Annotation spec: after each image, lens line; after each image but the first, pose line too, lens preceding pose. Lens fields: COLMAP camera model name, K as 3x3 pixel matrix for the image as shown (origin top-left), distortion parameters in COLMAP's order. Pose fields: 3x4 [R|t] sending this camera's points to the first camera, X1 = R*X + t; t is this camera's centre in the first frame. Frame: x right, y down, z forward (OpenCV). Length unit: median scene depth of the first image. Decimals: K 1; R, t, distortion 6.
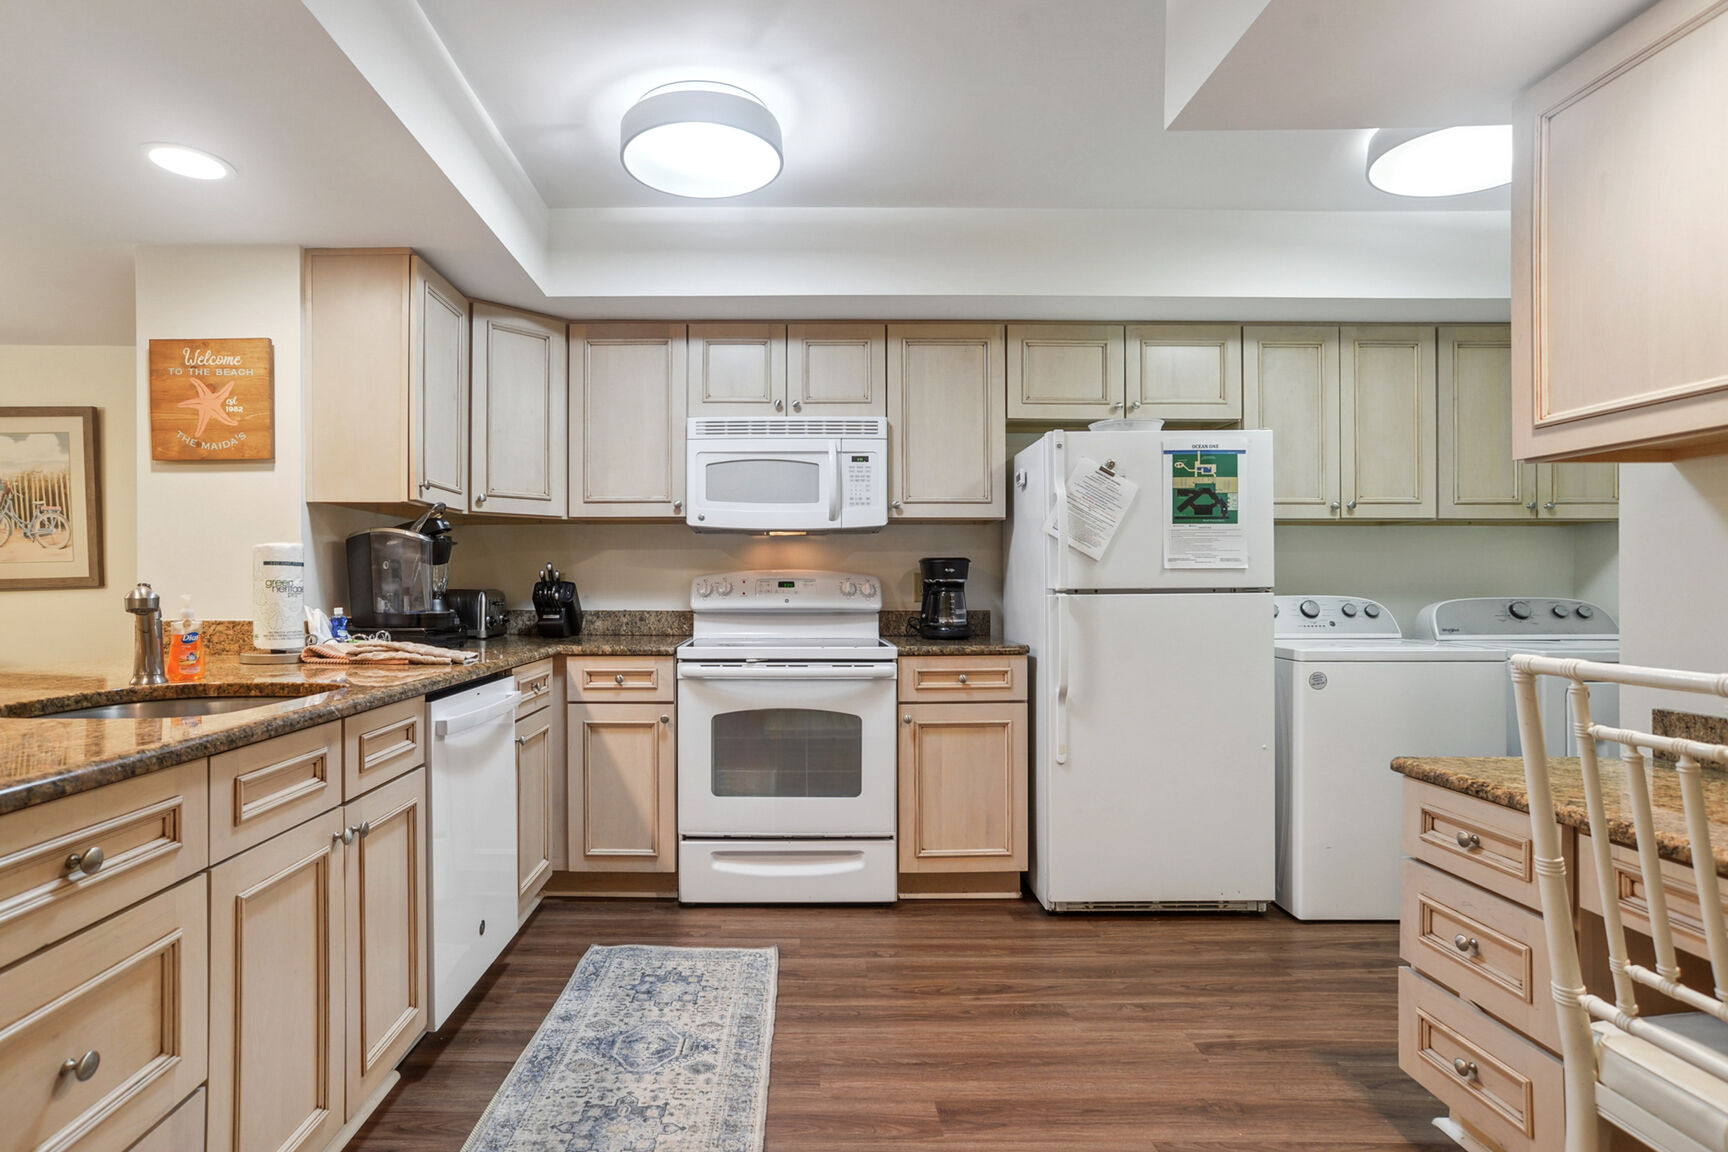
lens RADIAL K [[900.7, 0, 785.0], [0, 900.7, 563.9], [0, 0, 1]] dist [-0.072269, 0.070426]
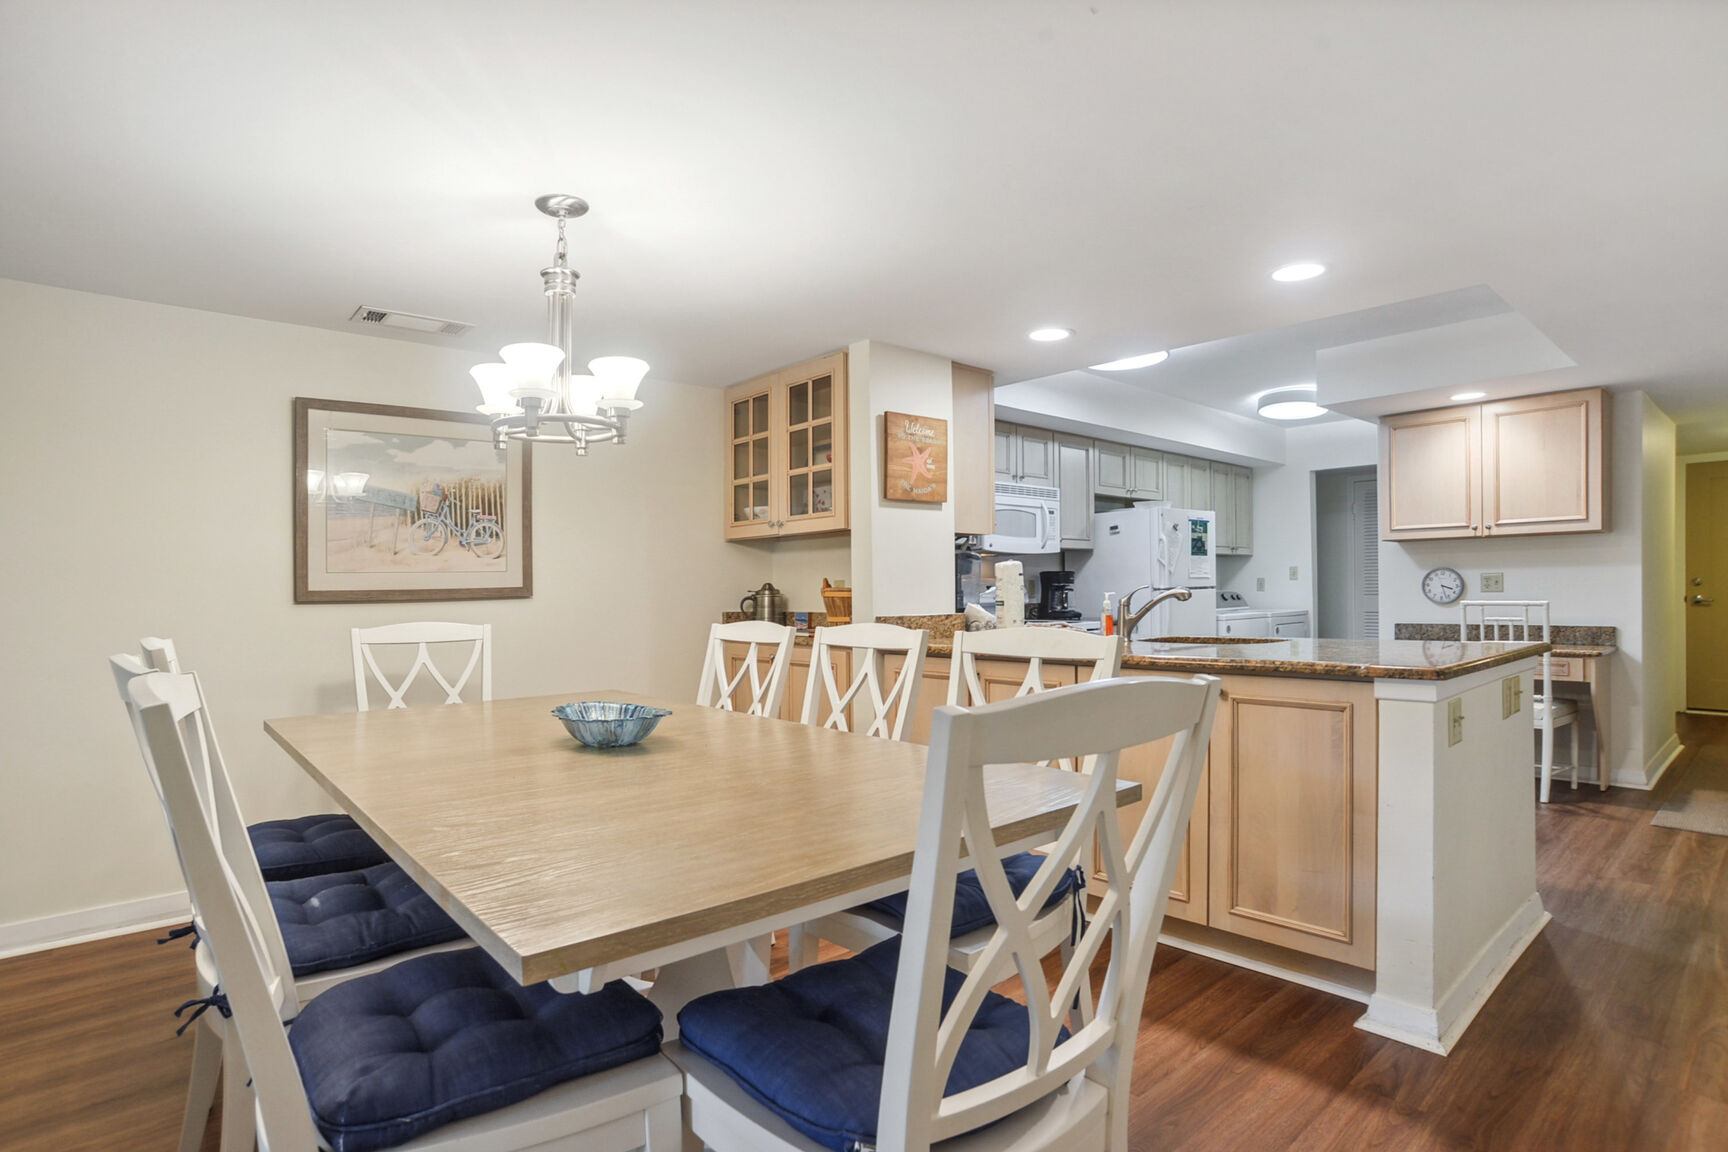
lens RADIAL K [[904.0, 0, 824.8], [0, 904.0, 579.5], [0, 0, 1]] dist [-0.090163, 0.038097]
pose [[0.755121, -0.002301, 0.655582, -1.354561], [-0.001094, 0.999988, 0.004770, 0.001434], [-0.655585, -0.004319, 0.755109, 0.003198]]
